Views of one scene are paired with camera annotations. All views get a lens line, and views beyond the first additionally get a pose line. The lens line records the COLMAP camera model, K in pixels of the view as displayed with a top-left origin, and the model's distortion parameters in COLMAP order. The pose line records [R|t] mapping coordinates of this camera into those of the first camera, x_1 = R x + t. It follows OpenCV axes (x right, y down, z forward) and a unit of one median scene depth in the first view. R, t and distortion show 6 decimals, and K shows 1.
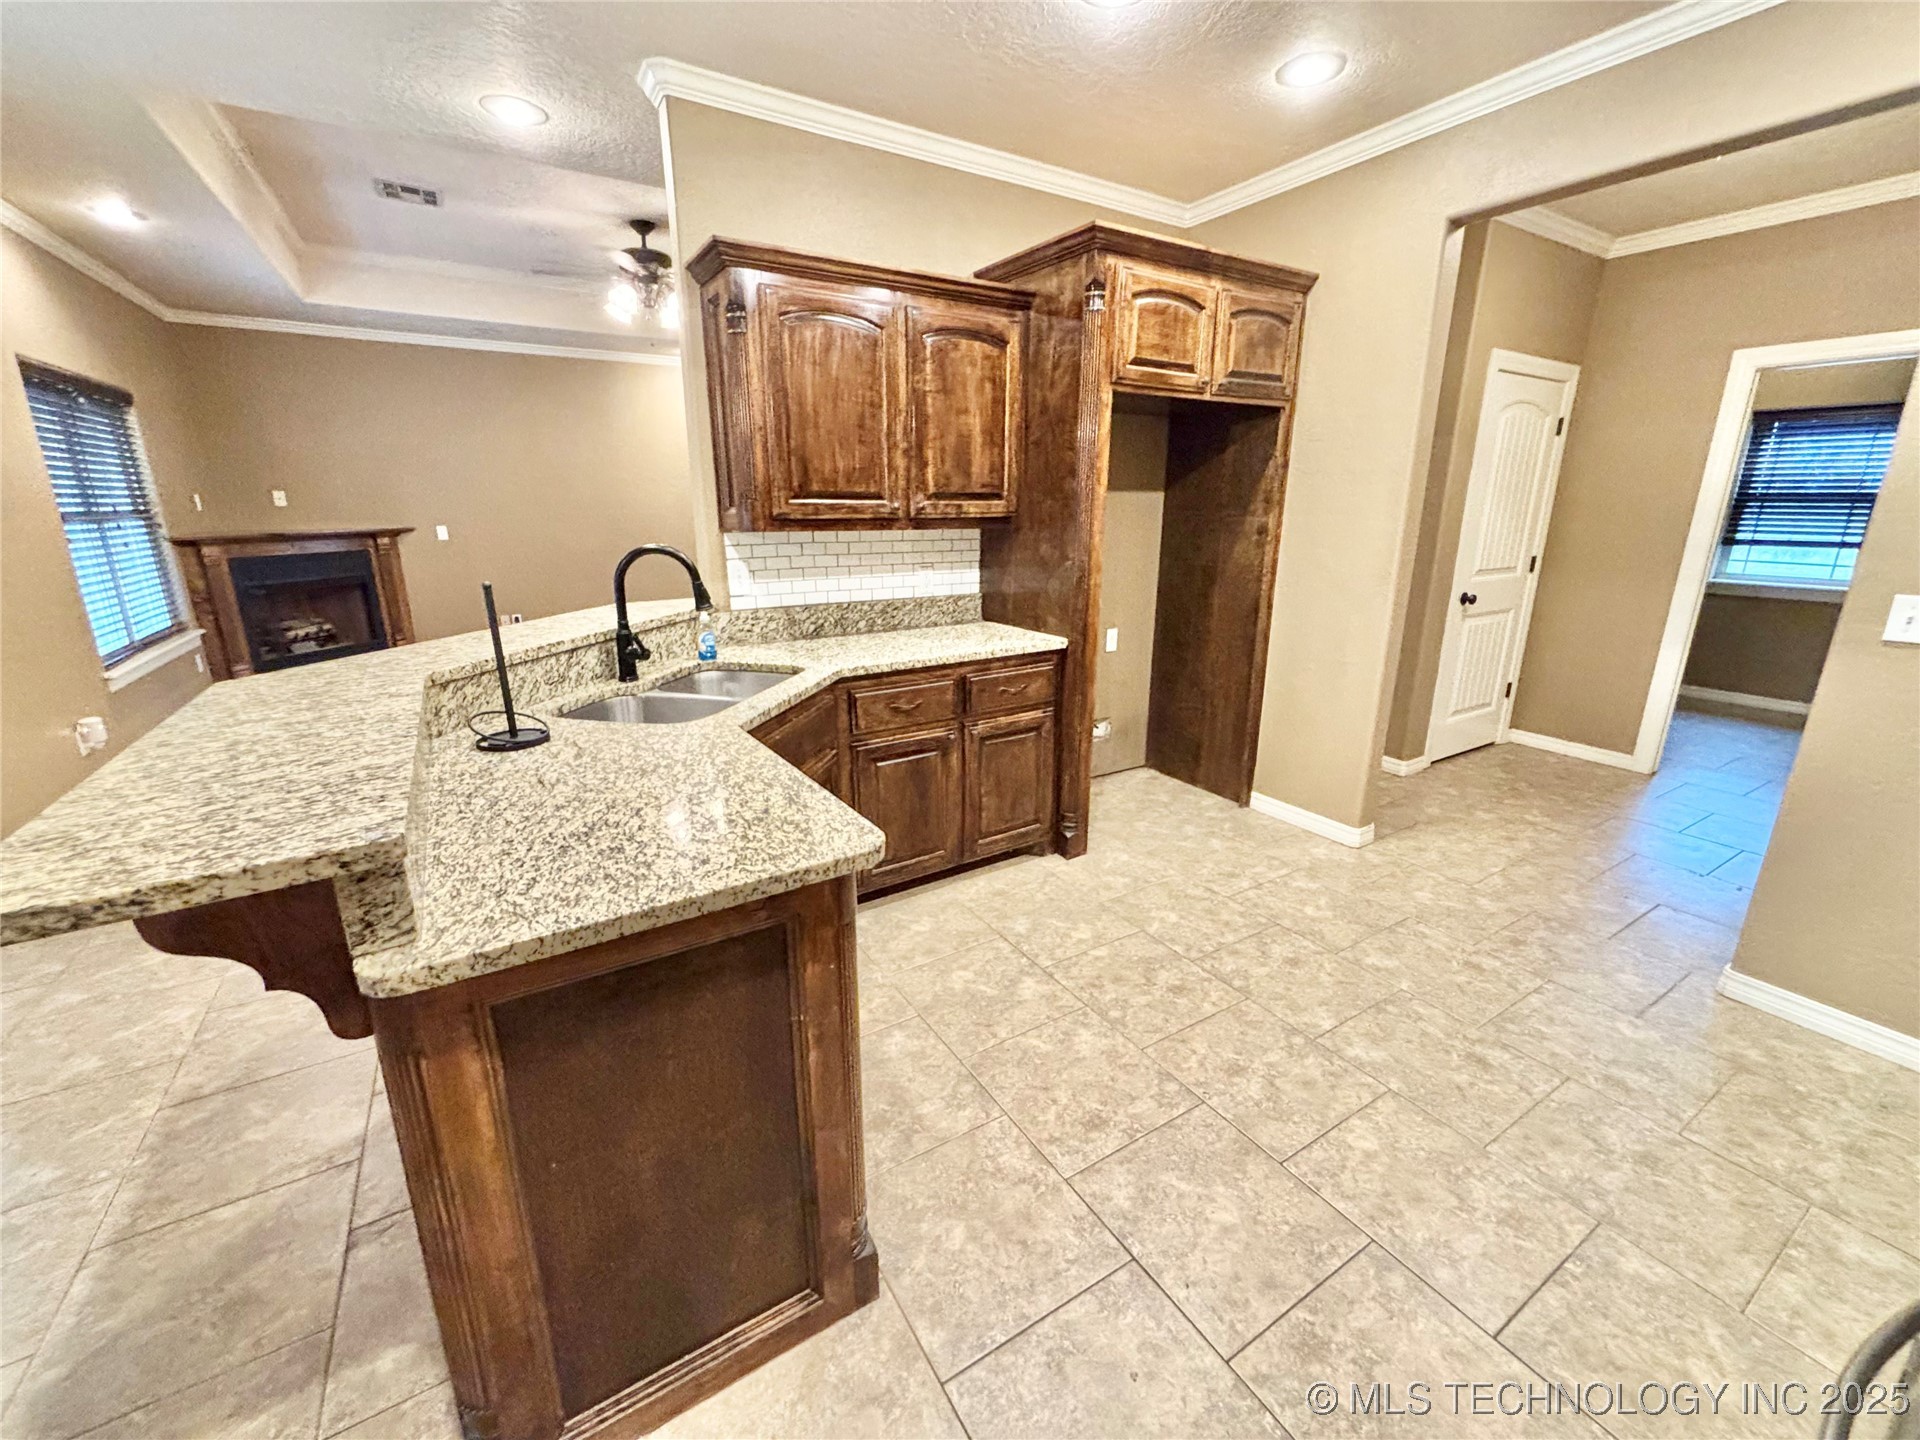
lens RADIAL K [[772.4, 0, 956.0], [0, 772.4, 718.6], [0, 0, 1]] dist [0.003284, -0.001900]
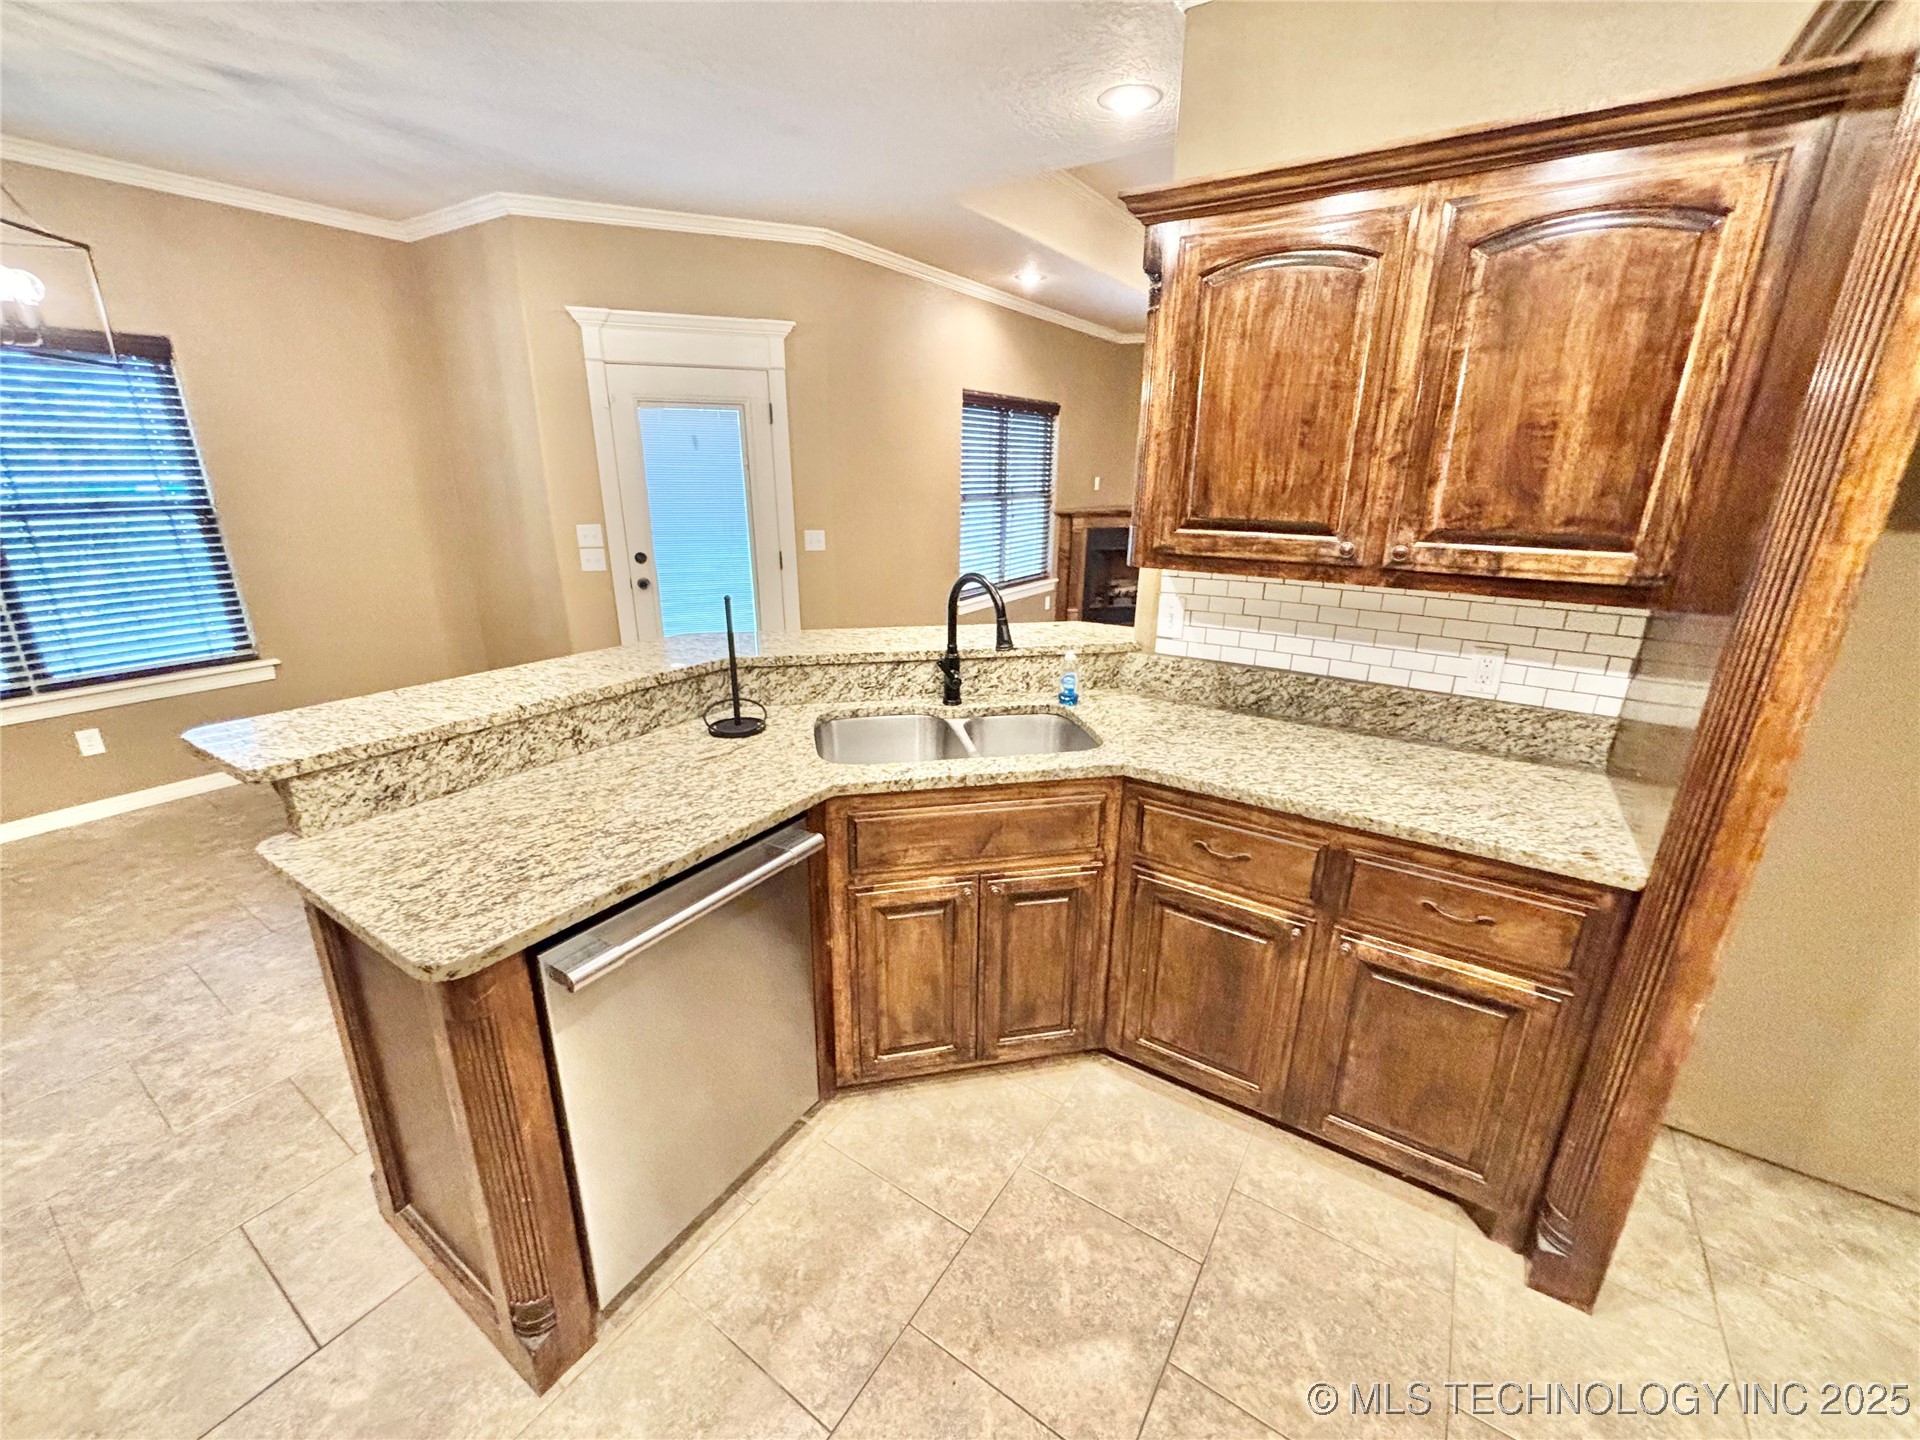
lens RADIAL K [[772.4, 0, 955.0], [0, 772.4, 709.9], [0, 0, 1]] dist [0.003284, -0.001900]
pose [[0.420387, 0.277403, -0.863899, 0.360426], [-0.254875, 0.949885, 0.180988, -0.184550], [0.870812, 0.144102, 0.470023, 0.456760]]
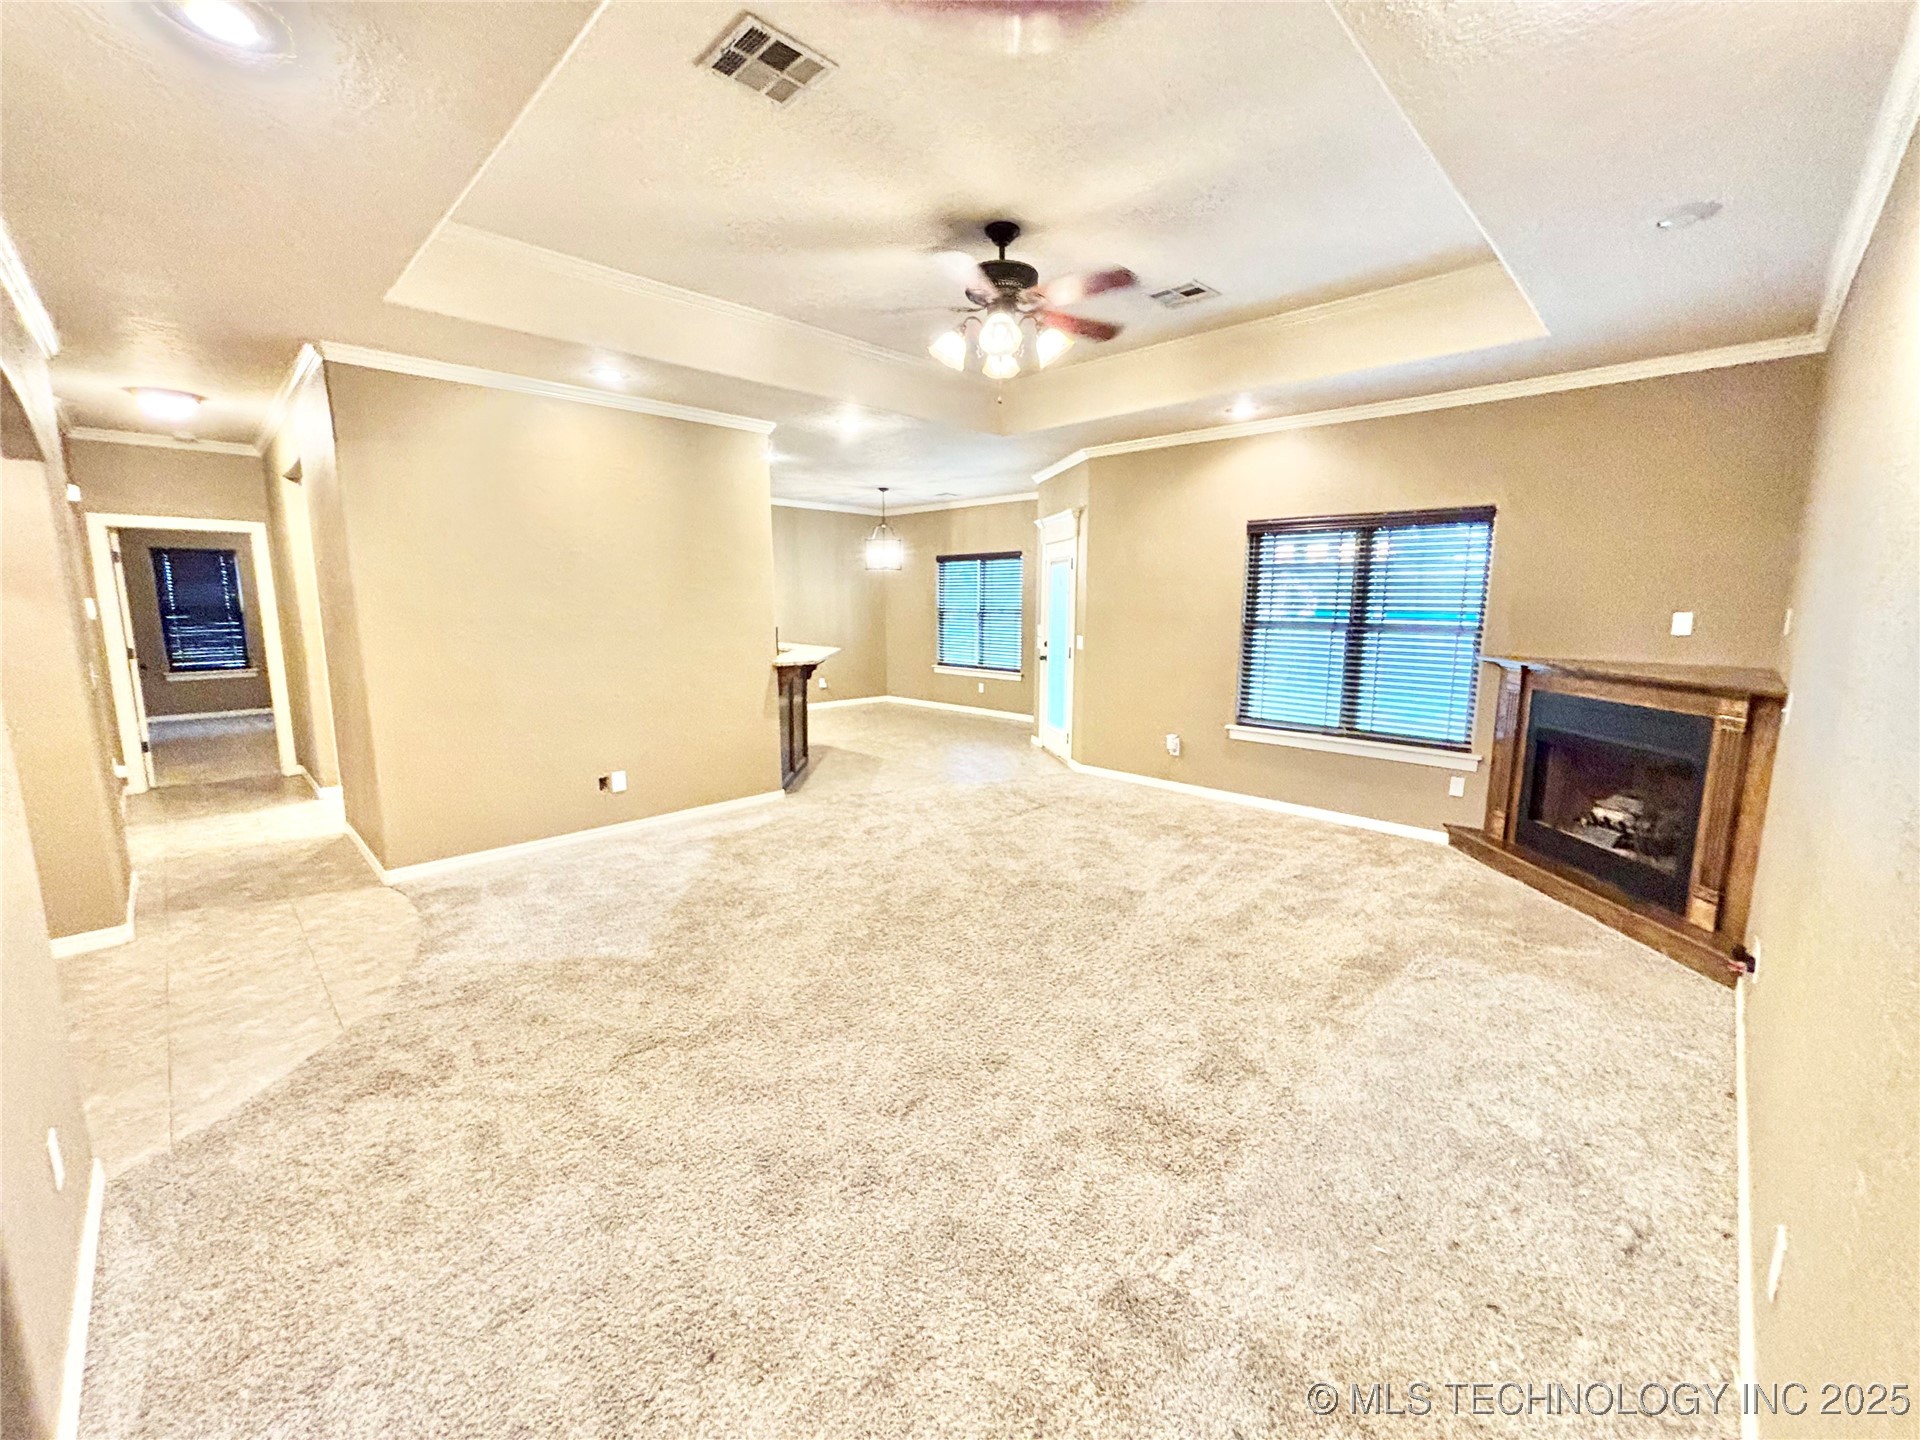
lens RADIAL K [[772.4, 0, 955.9], [0, 772.4, 711.2], [0, 0, 1]] dist [0.003284, -0.001900]
pose [[-0.971582, 0.034476, -0.234179, -0.335429], [-0.065162, 0.912153, 0.404638, -0.933734], [0.227557, 0.408398, -0.883985, 3.128329]]
